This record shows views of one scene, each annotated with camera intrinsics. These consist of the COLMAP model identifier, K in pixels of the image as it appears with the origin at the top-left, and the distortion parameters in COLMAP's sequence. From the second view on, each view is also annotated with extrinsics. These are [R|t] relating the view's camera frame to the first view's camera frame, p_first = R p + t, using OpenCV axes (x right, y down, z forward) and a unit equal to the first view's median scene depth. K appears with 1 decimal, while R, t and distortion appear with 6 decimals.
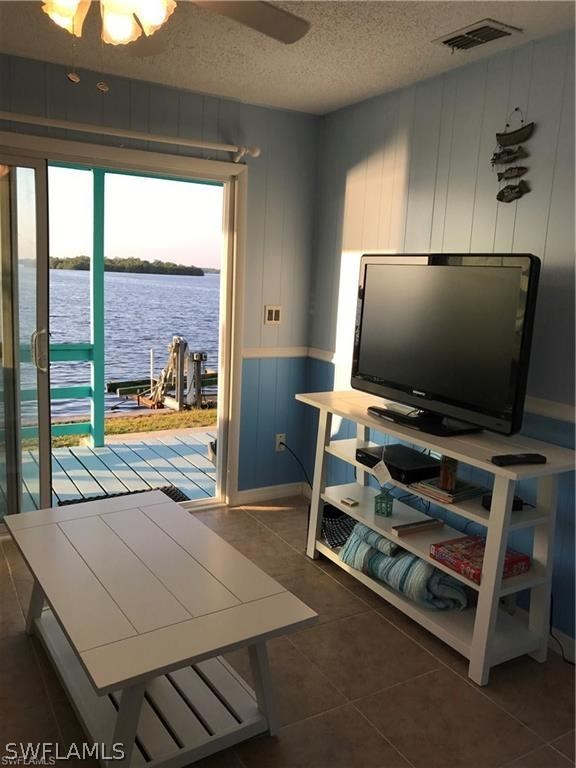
lens RADIAL K [[621.4, 0, 289.7], [0, 621.4, 378.0], [0, 0, 1]] dist [0.129520, -0.376255]
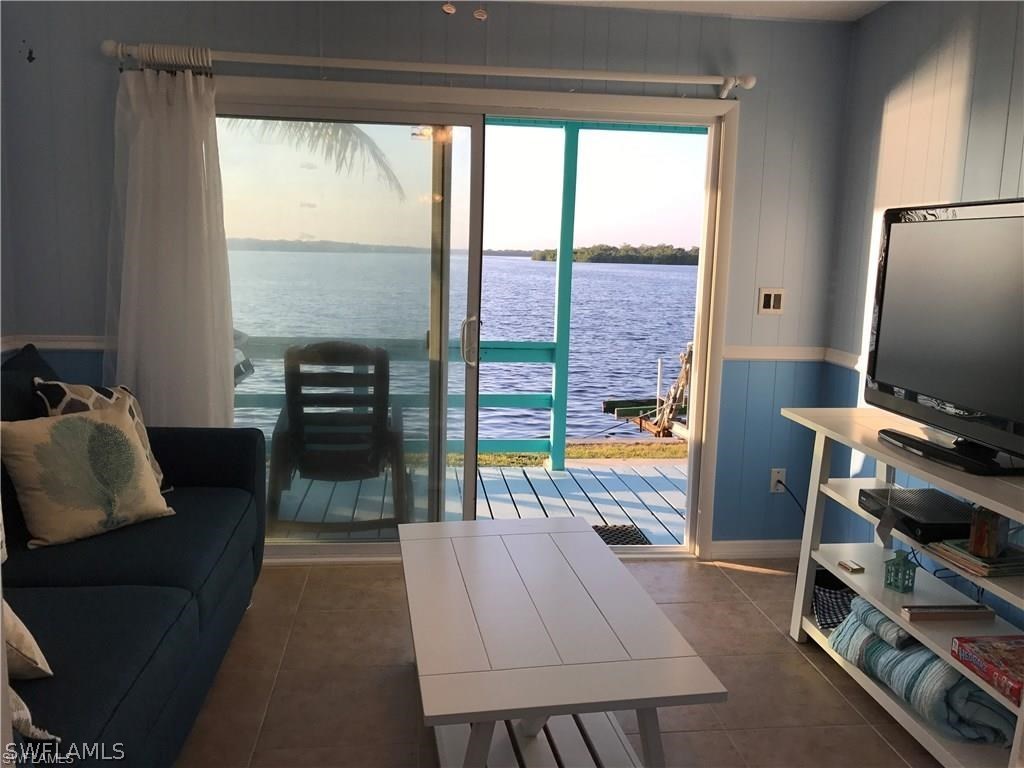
lens RADIAL K [[833.9, 0, 512.0], [0, 833.9, 384.0], [0, 0, 1]] dist [0.001351, -0.000049]
pose [[0.910716, 0.038864, -0.411201, 0.111125], [-0.048881, 0.998708, -0.013868, 0.024693], [0.410131, 0.032730, 0.911439, -0.001268]]
